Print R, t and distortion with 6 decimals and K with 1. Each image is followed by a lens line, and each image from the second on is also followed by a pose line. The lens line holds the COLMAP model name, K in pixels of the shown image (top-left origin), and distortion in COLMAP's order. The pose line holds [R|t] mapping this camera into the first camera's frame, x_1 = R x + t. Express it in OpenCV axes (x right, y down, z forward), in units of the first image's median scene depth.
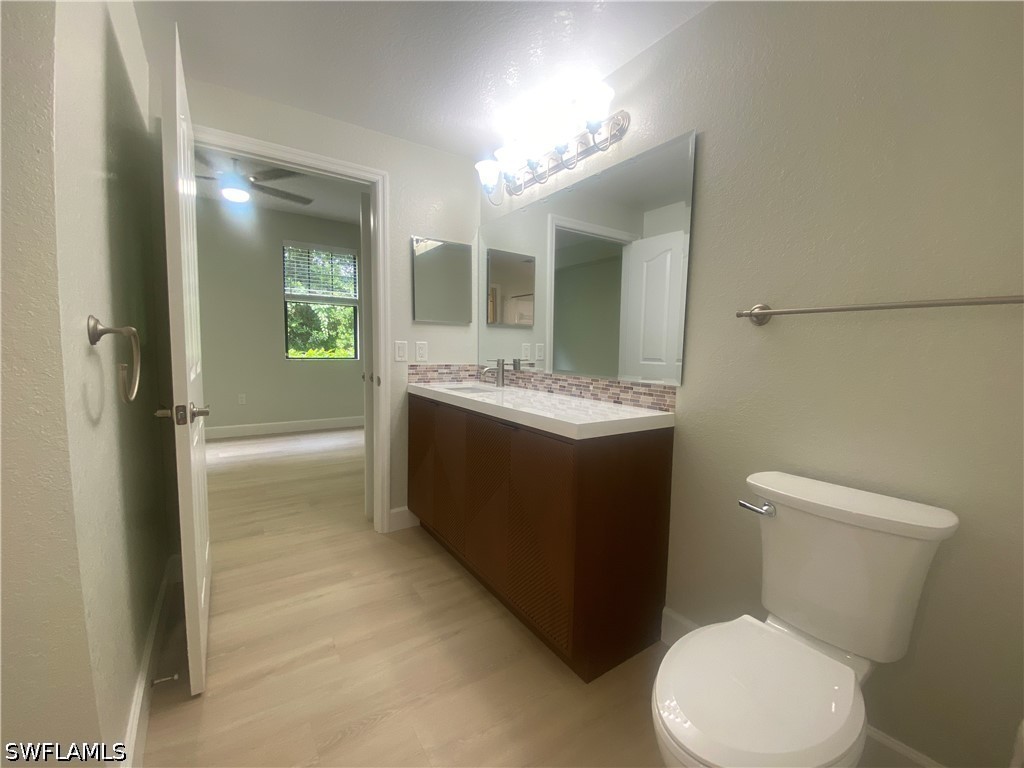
lens RADIAL K [[417.4, 0, 511.1], [0, 417.4, 382.8], [0, 0, 1]] dist [0.012294, -0.015413]
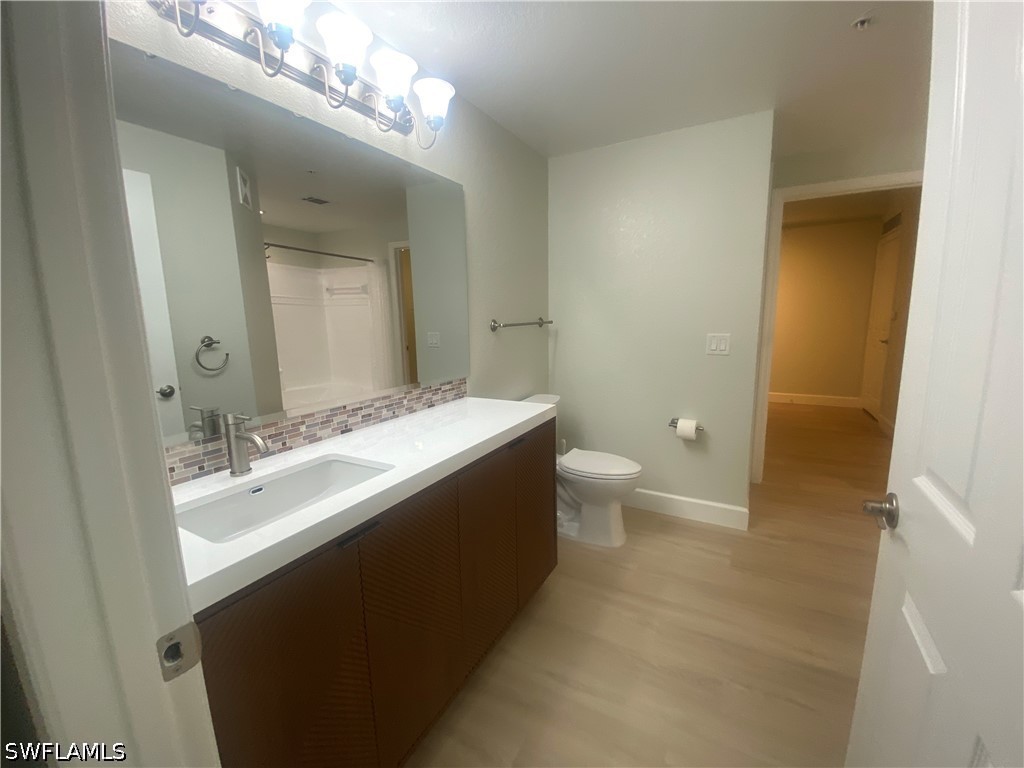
lens RADIAL K [[417.4, 0, 512.2], [0, 417.4, 385.4], [0, 0, 1]] dist [0.012294, -0.015413]
pose [[-0.447683, -0.155838, 0.880508, -0.752669], [0.088515, 0.972137, 0.217060, -0.214048], [-0.889801, 0.175112, -0.421415, 1.264948]]
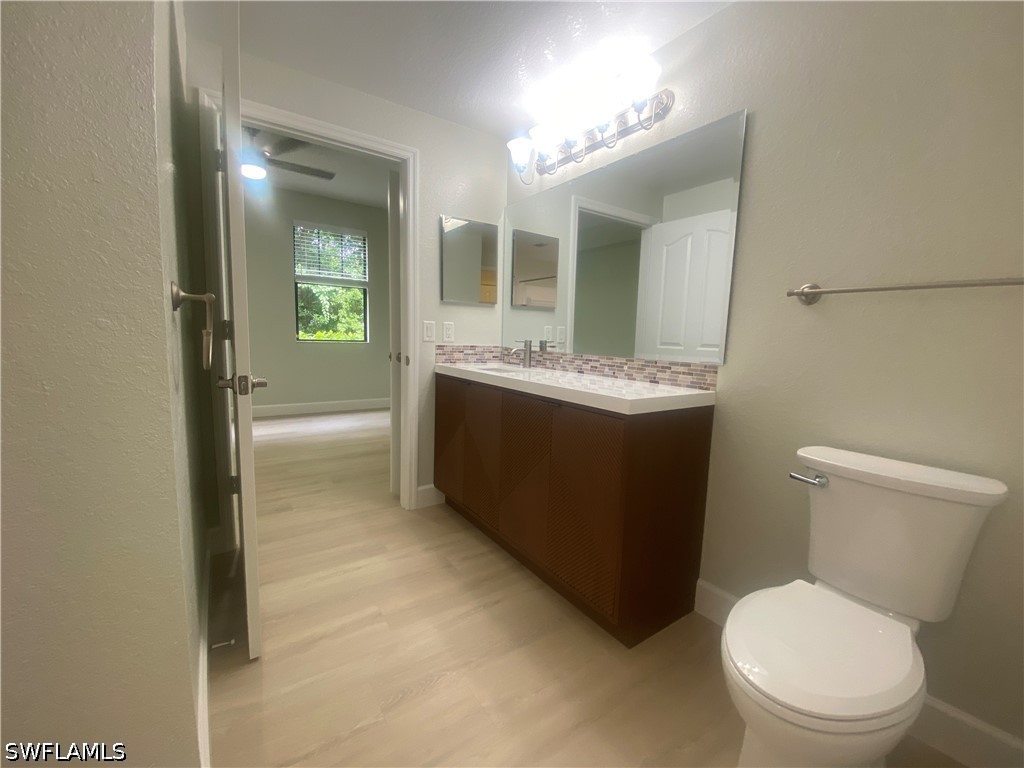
lens RADIAL K [[417.4, 0, 509.5], [0, 417.4, 384.2], [0, 0, 1]] dist [0.012294, -0.015413]
pose [[0.999877, 0.010731, 0.011404, -0.109891], [-0.011092, 0.999422, 0.032123, 0.024306], [-0.011053, -0.032246, 0.999419, -0.014145]]
